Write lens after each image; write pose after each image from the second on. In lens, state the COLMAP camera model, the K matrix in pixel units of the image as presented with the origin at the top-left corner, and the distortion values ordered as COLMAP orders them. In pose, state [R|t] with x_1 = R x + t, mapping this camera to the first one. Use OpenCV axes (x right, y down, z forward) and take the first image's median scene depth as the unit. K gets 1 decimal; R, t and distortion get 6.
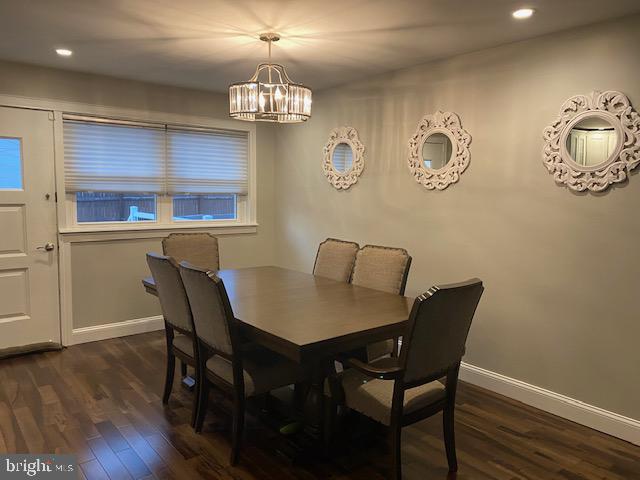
lens RADIAL K [[488.1, 0, 320.1], [0, 488.1, 237.8], [0, 0, 1]] dist [0.016464, -0.011660]
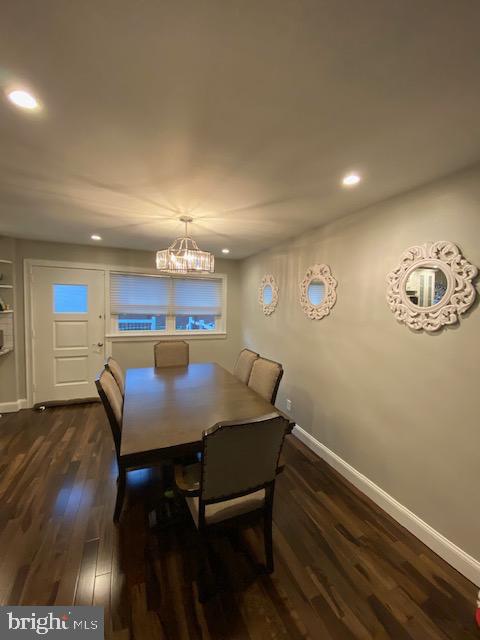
lens RADIAL K [[258.8, 0, 241.5], [0, 258.8, 319.4], [0, 0, 1]] dist [-0.000213, -0.001645]
pose [[0.961750, 0.026462, -0.272649, 0.267857], [-0.039382, 0.998340, -0.042022, -0.068071], [0.271084, 0.051152, 0.961195, 0.273195]]
